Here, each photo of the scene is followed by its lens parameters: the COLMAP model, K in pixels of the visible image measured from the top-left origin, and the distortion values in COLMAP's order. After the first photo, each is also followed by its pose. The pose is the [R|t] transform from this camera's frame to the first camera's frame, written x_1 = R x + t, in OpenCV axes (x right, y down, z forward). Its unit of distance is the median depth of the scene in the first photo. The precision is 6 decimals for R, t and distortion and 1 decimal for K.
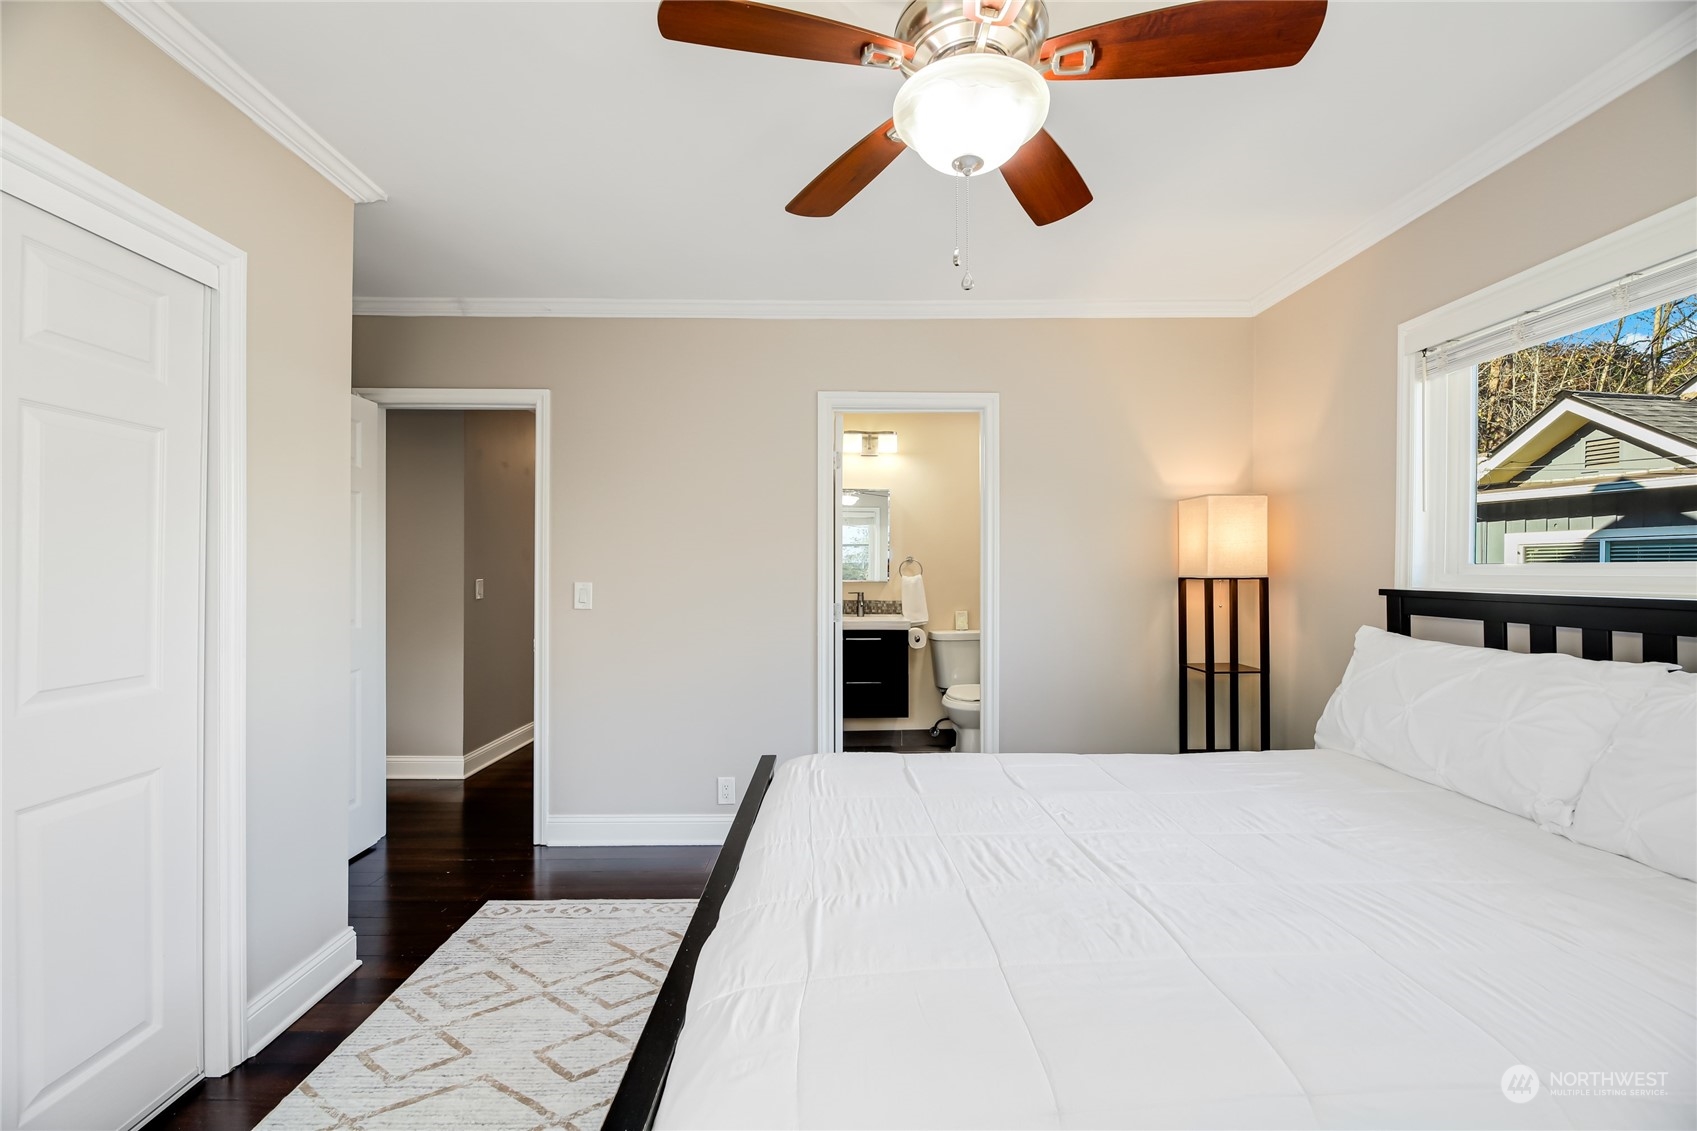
lens RADIAL K [[680.9, 0, 845.8], [0, 680.9, 575.1], [0, 0, 1]] dist [-0.001512, -0.000212]
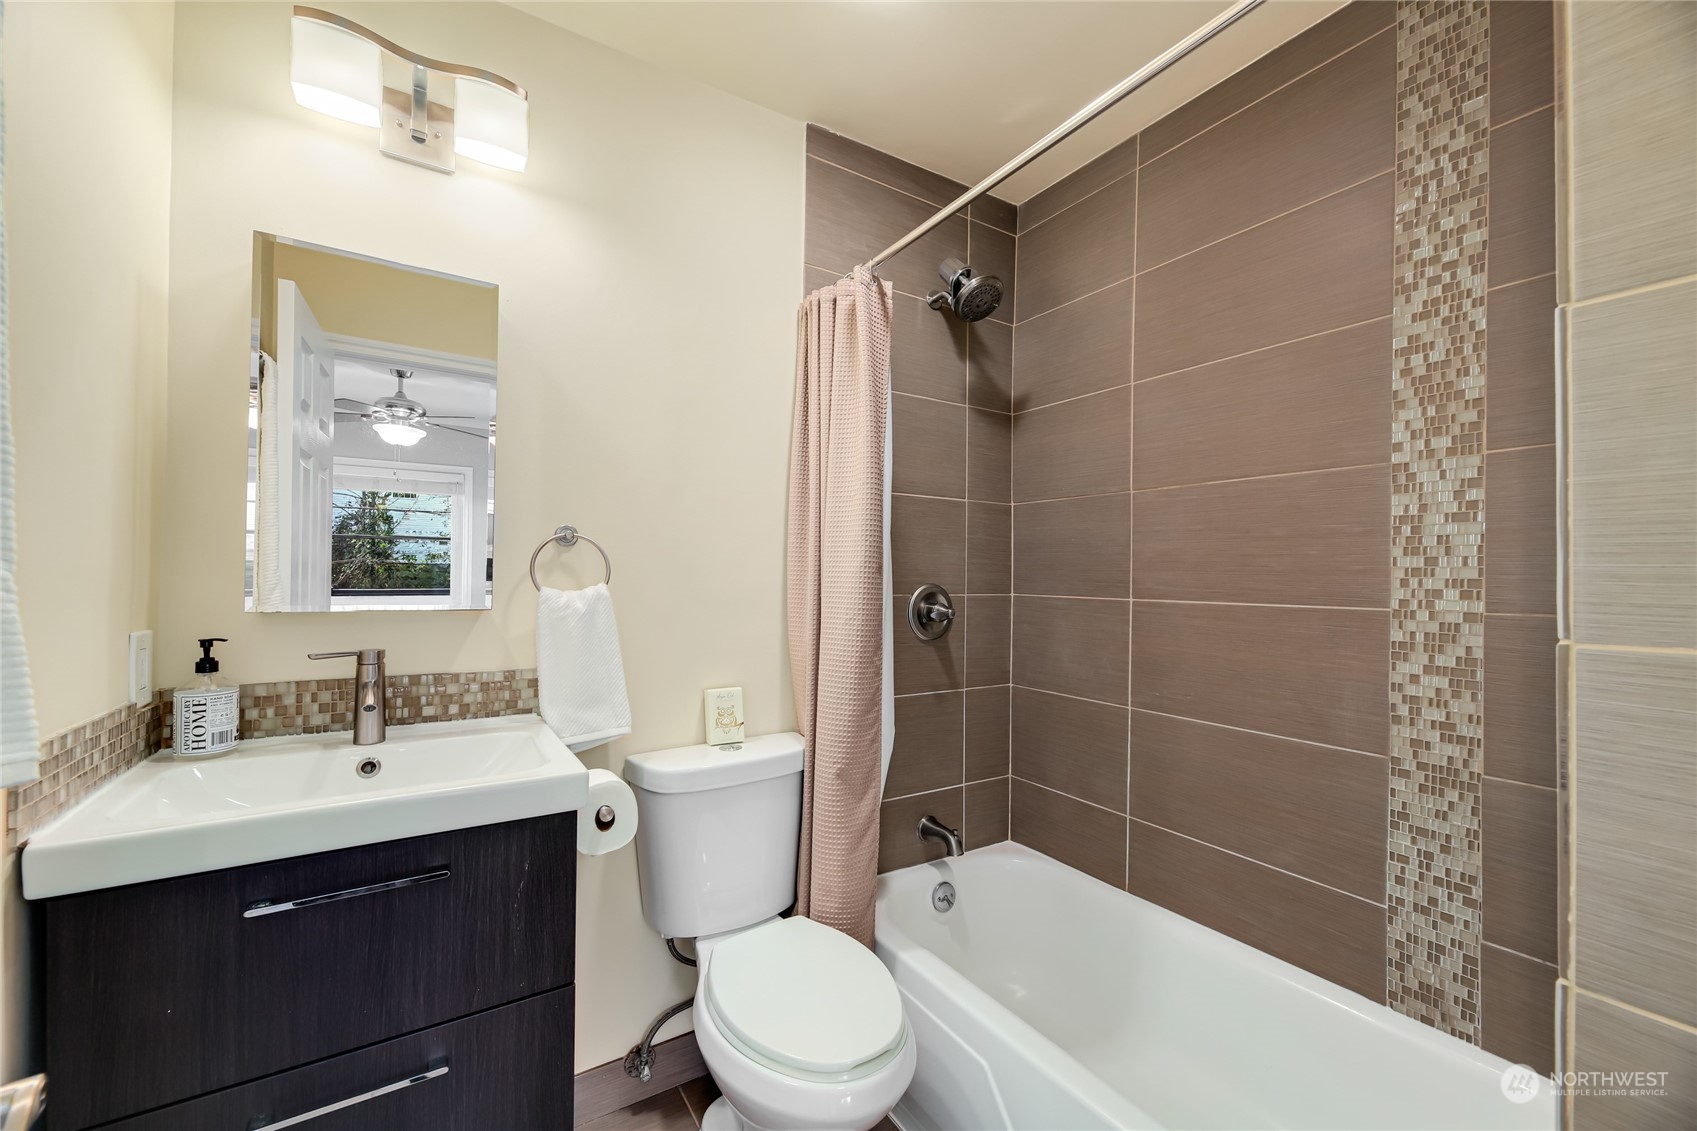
lens RADIAL K [[680.9, 0, 845.8], [0, 680.9, 575.1], [0, 0, 1]] dist [-0.001512, -0.000212]
pose [[0.854134, 0.010320, 0.519951, 0.041413], [-0.007430, 0.999943, -0.007643, -0.002921], [-0.520000, 0.002665, 0.854162, 0.671613]]
